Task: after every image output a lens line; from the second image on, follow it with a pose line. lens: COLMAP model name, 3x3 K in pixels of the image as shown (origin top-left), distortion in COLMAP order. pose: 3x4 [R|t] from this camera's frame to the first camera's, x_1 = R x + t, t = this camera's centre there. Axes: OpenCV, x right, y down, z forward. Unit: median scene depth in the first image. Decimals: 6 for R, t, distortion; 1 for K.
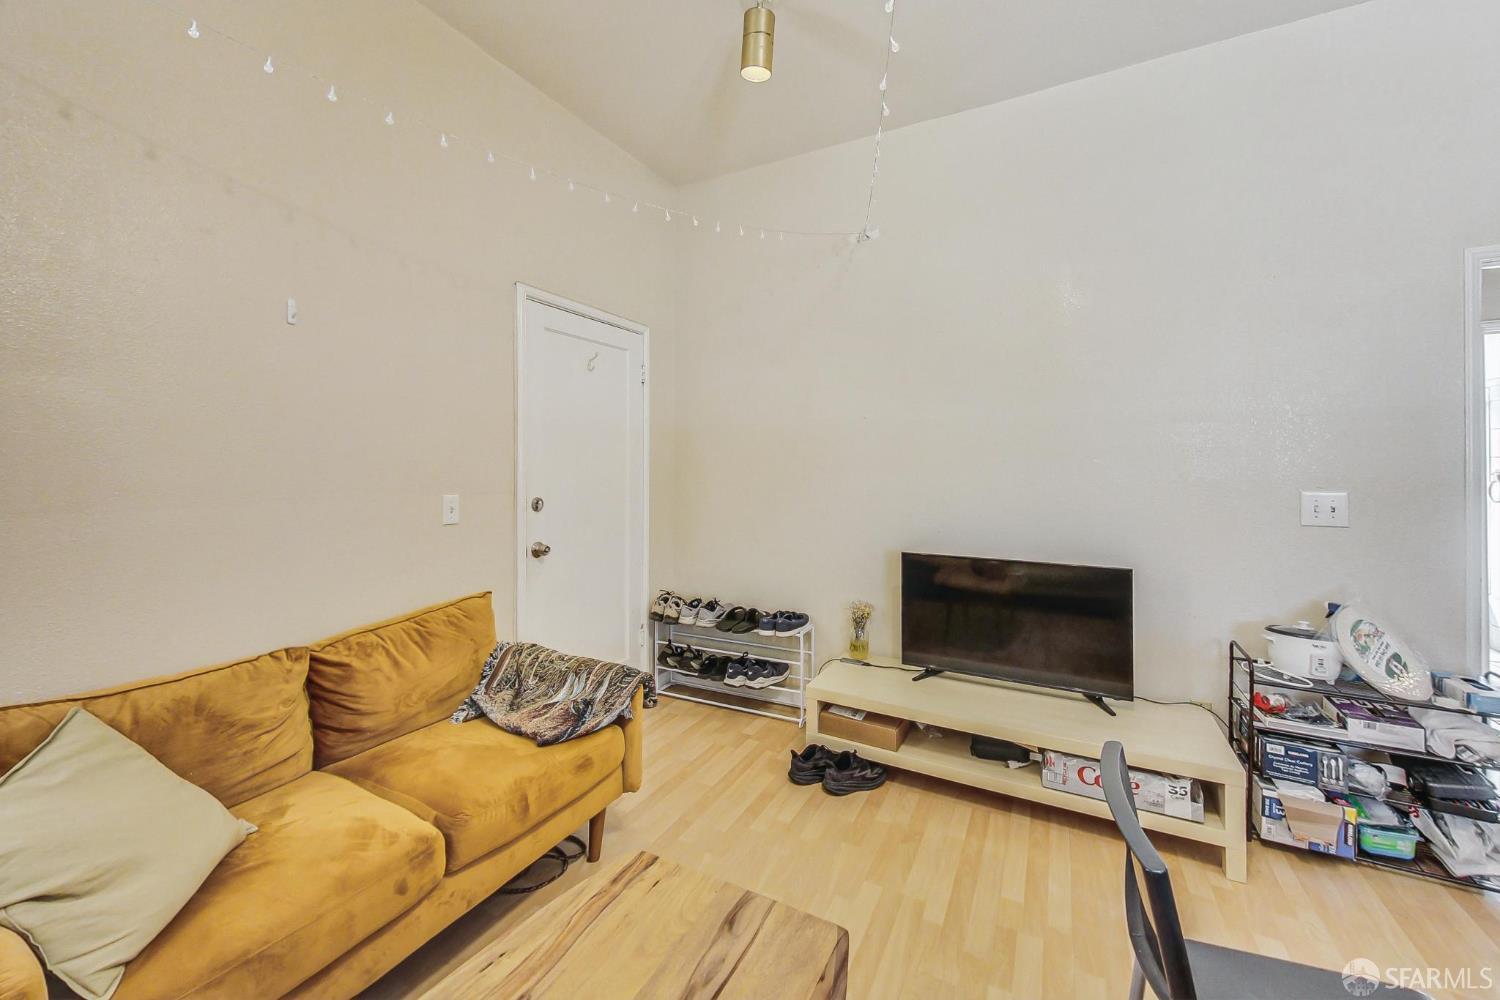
lens RADIAL K [[592.0, 0, 747.5], [0, 592.0, 469.5], [0, 0, 1]] dist [0.001920, 0.000313]
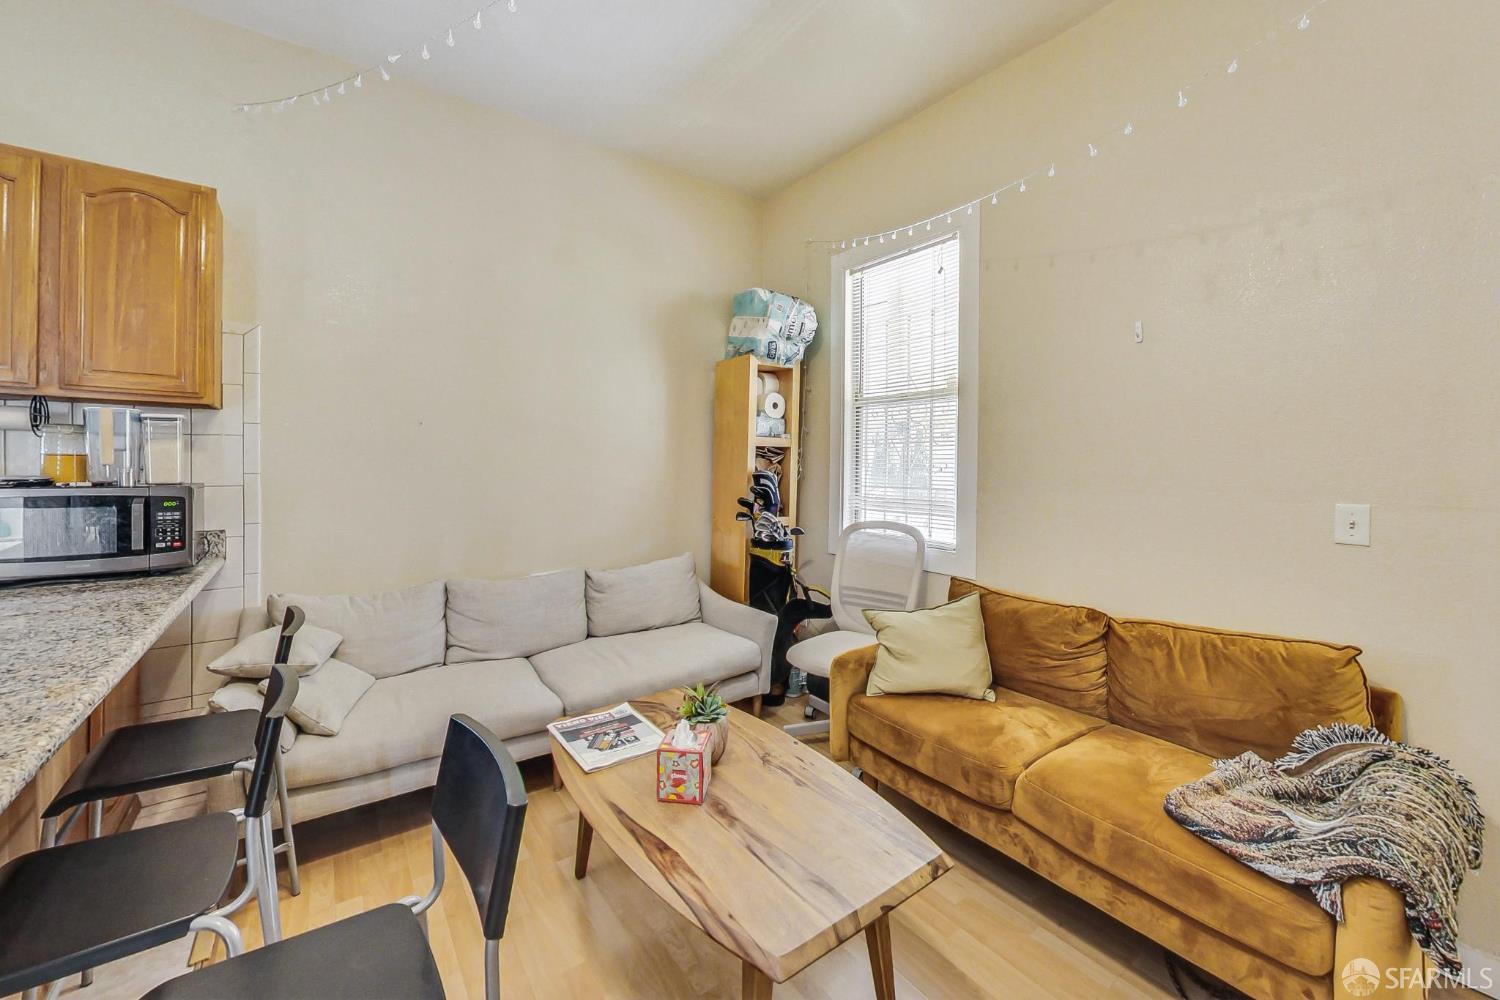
lens RADIAL K [[592.0, 0, 746.5], [0, 592.0, 458.8], [0, 0, 1]] dist [0.001920, 0.000313]
pose [[-0.452076, -0.011143, -0.891910, 0.526723], [-0.010760, 0.999917, -0.007038, 0.000674], [0.891915, 0.006415, -0.452158, 0.717690]]
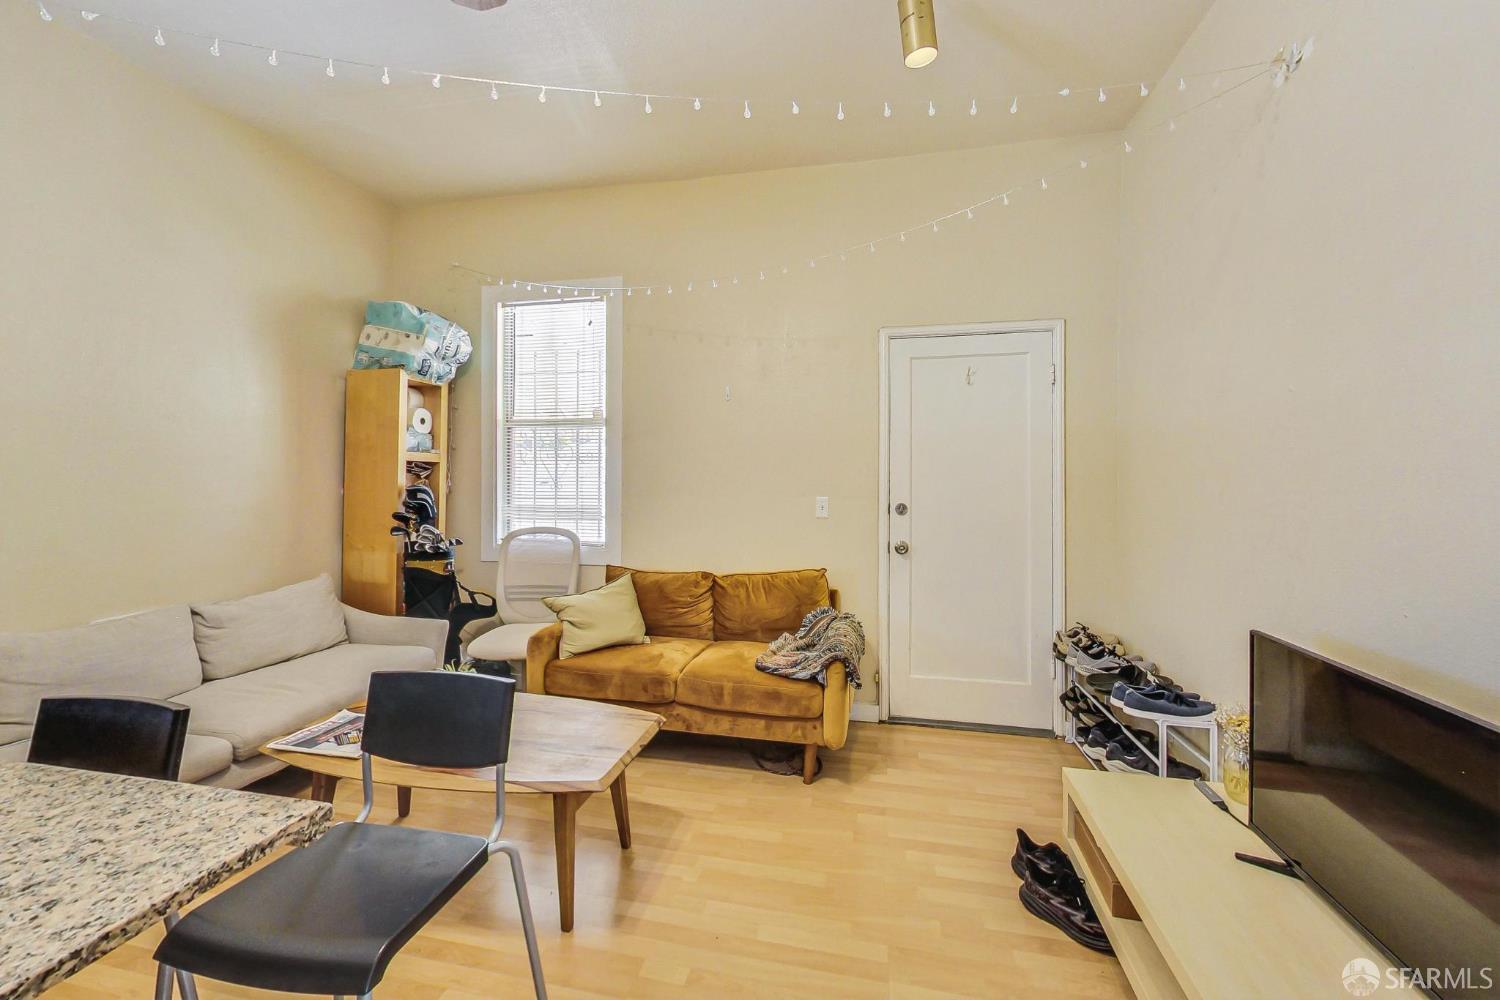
lens RADIAL K [[592.0, 0, 768.3], [0, 592.0, 475.9], [0, 0, 1]] dist [0.001920, 0.000313]
pose [[0.274752, -0.008650, -0.961476, 0.892059], [-0.004917, 0.999934, -0.010401, 0.007222], [0.961503, 0.007585, 0.274691, 0.525570]]
